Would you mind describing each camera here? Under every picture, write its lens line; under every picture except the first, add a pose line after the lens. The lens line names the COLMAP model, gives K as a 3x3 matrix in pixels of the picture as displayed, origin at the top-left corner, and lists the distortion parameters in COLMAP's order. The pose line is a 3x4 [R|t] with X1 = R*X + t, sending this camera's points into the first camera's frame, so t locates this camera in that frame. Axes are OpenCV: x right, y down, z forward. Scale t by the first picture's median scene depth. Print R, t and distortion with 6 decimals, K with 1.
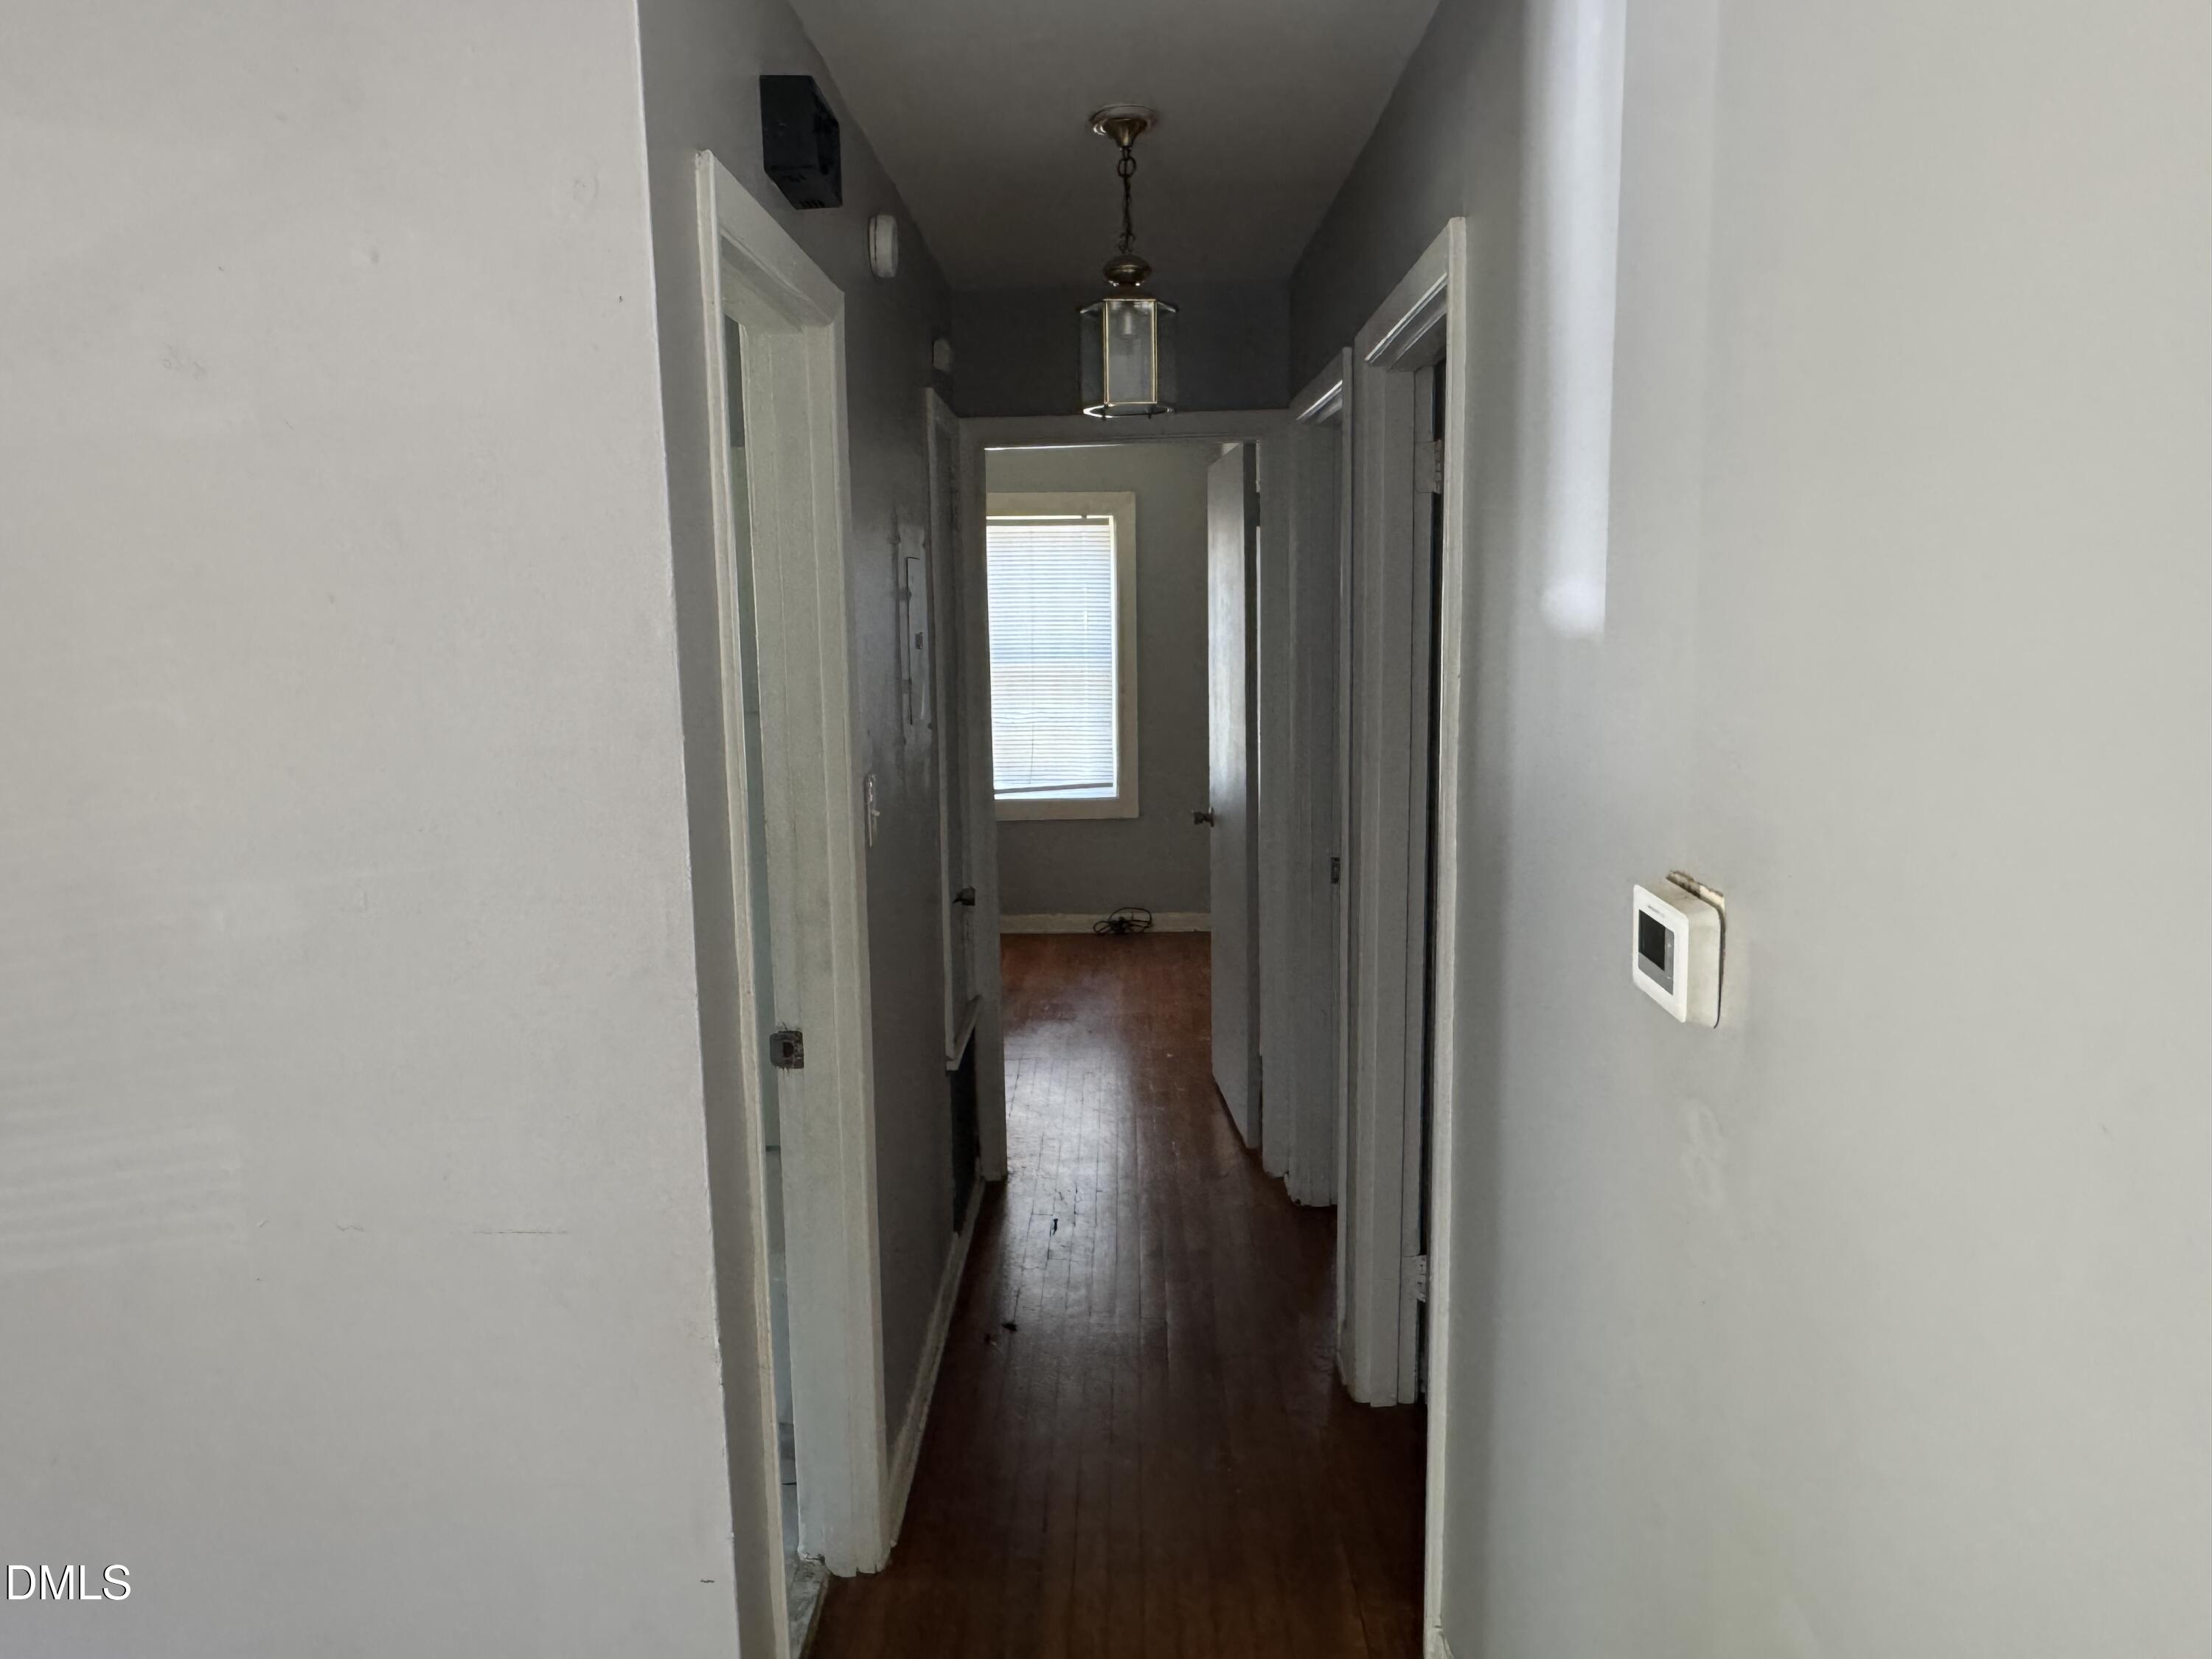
lens RADIAL K [[1522.2, 0, 1108.9], [0, 1522.2, 829.1], [0, 0, 1]] dist [0.005138, -0.001062]
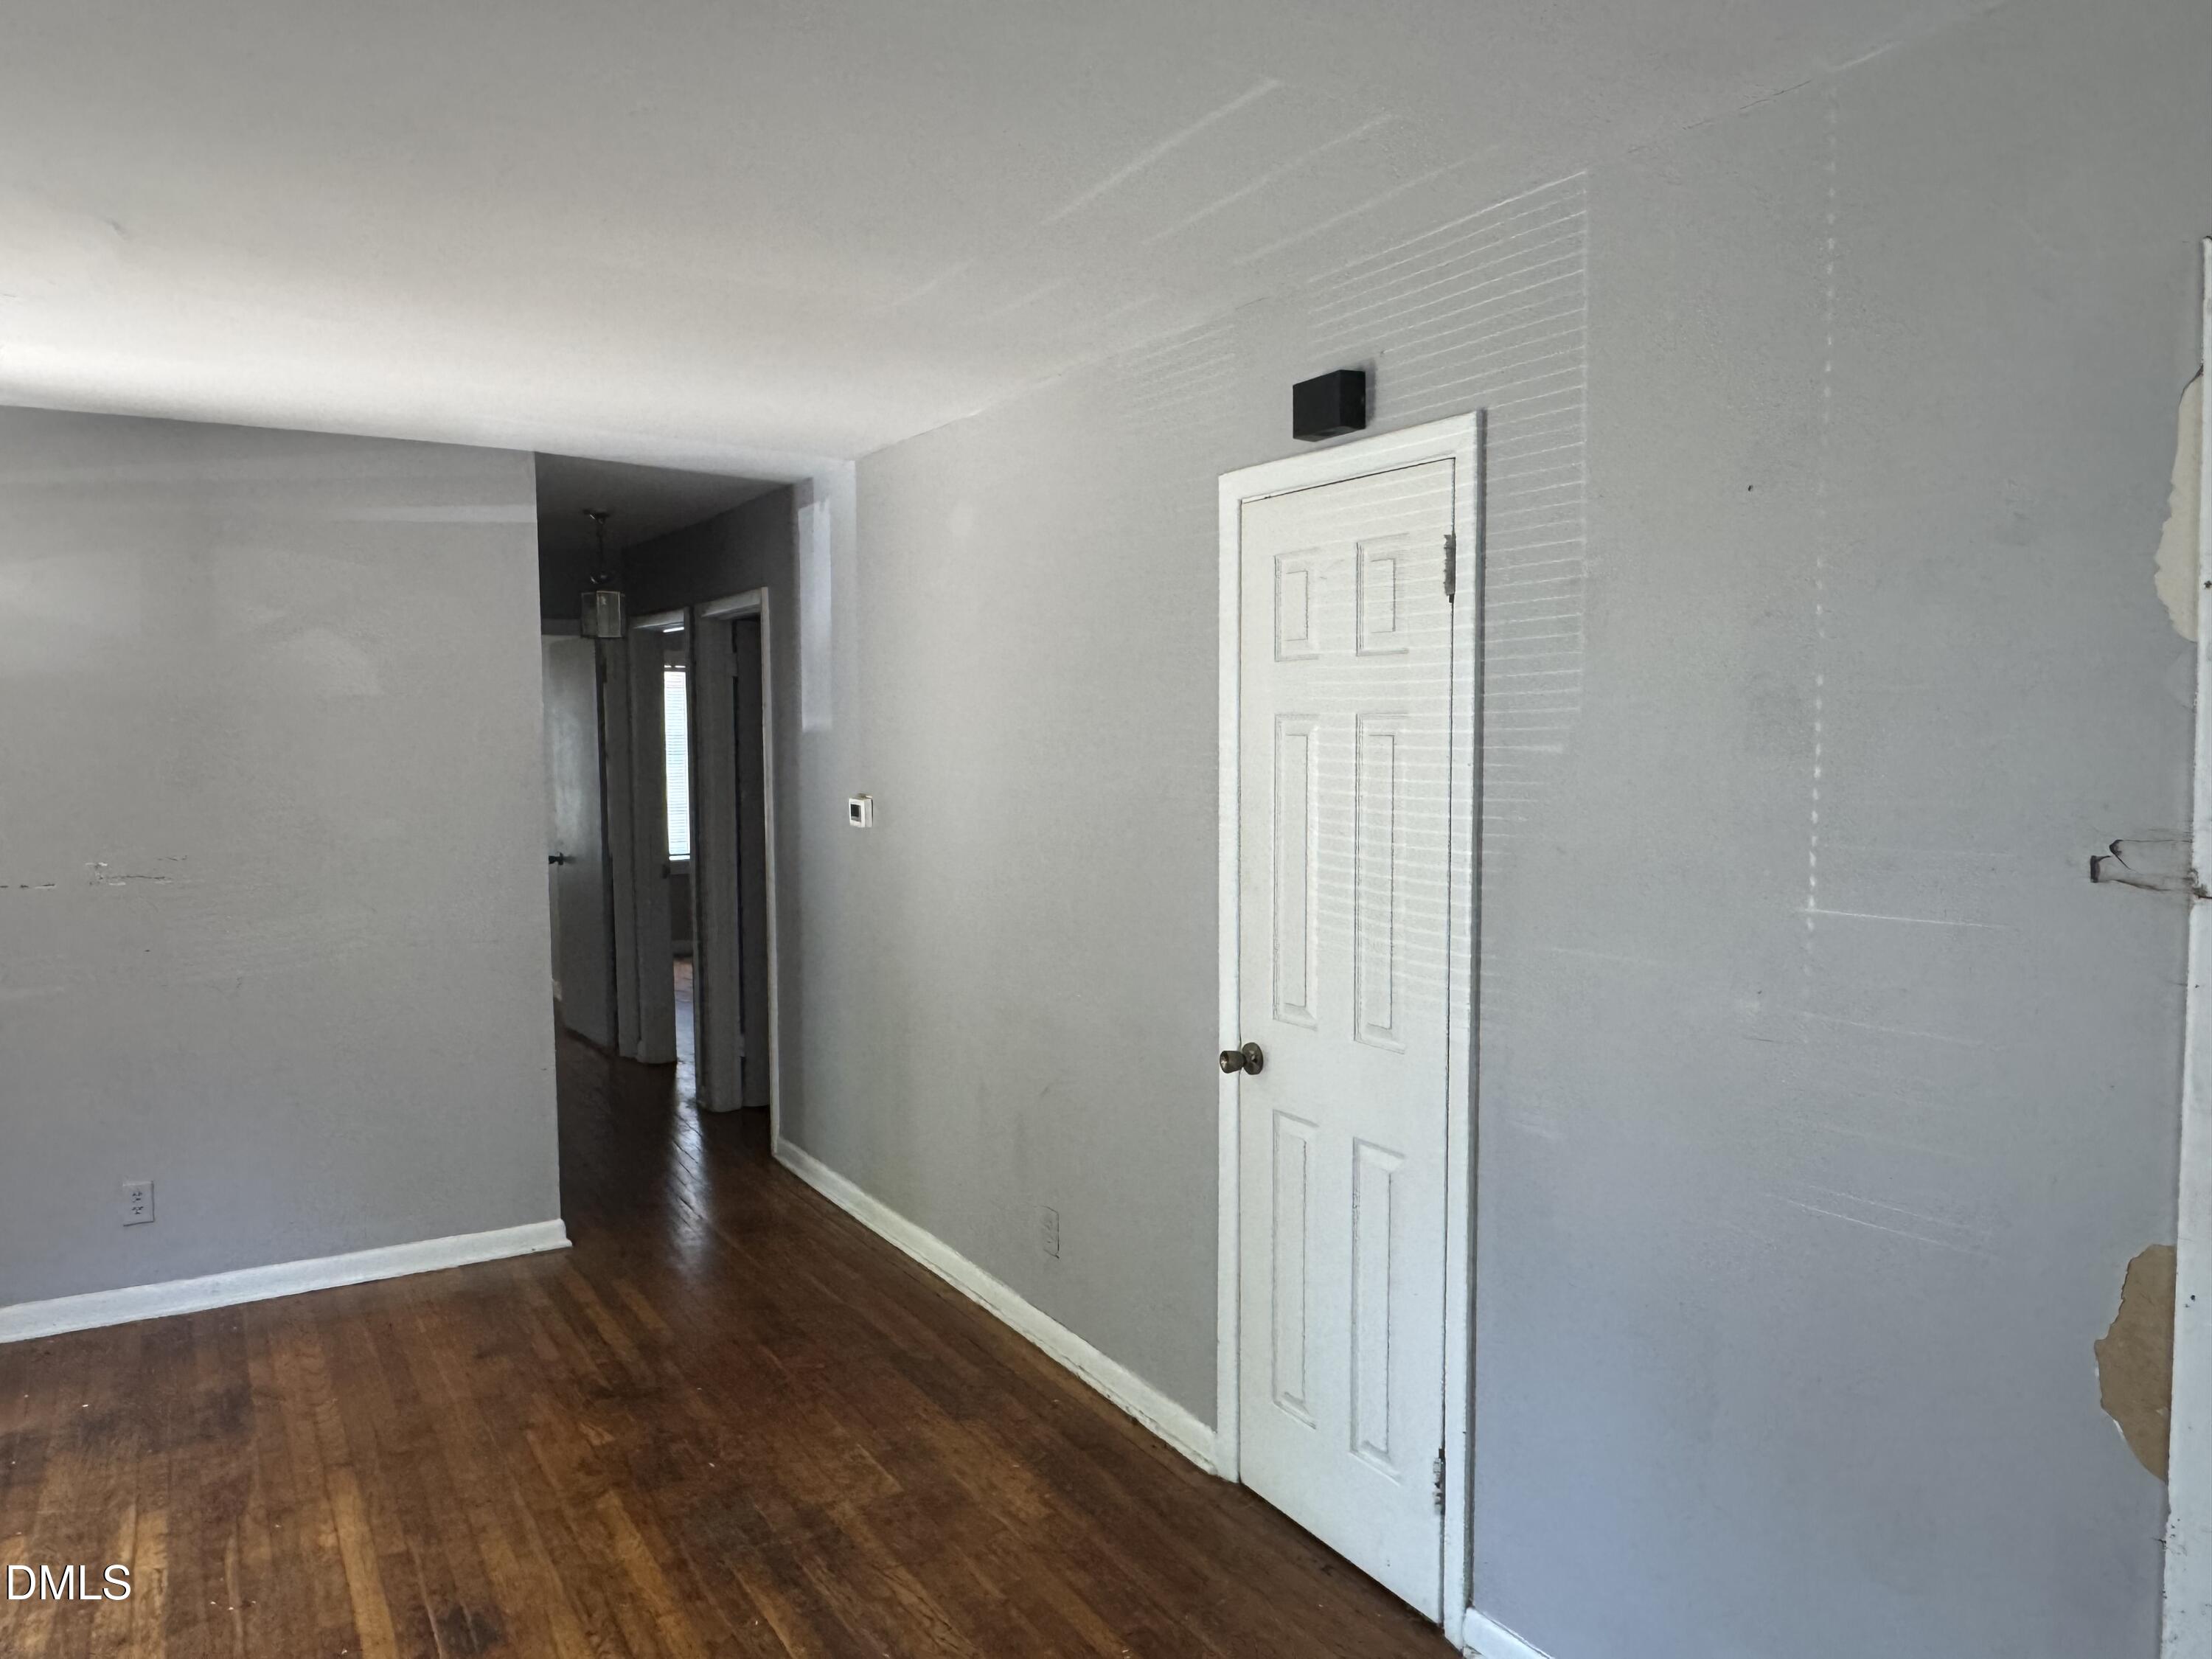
lens RADIAL K [[1522.2, 0, 1106.9], [0, 1522.2, 829.3], [0, 0, 1]] dist [0.005138, -0.001062]
pose [[0.848788, -0.021794, 0.528283, -0.553910], [0.069927, 0.995000, -0.071304, 0.215979], [-0.524088, 0.097463, 0.846069, -1.259097]]
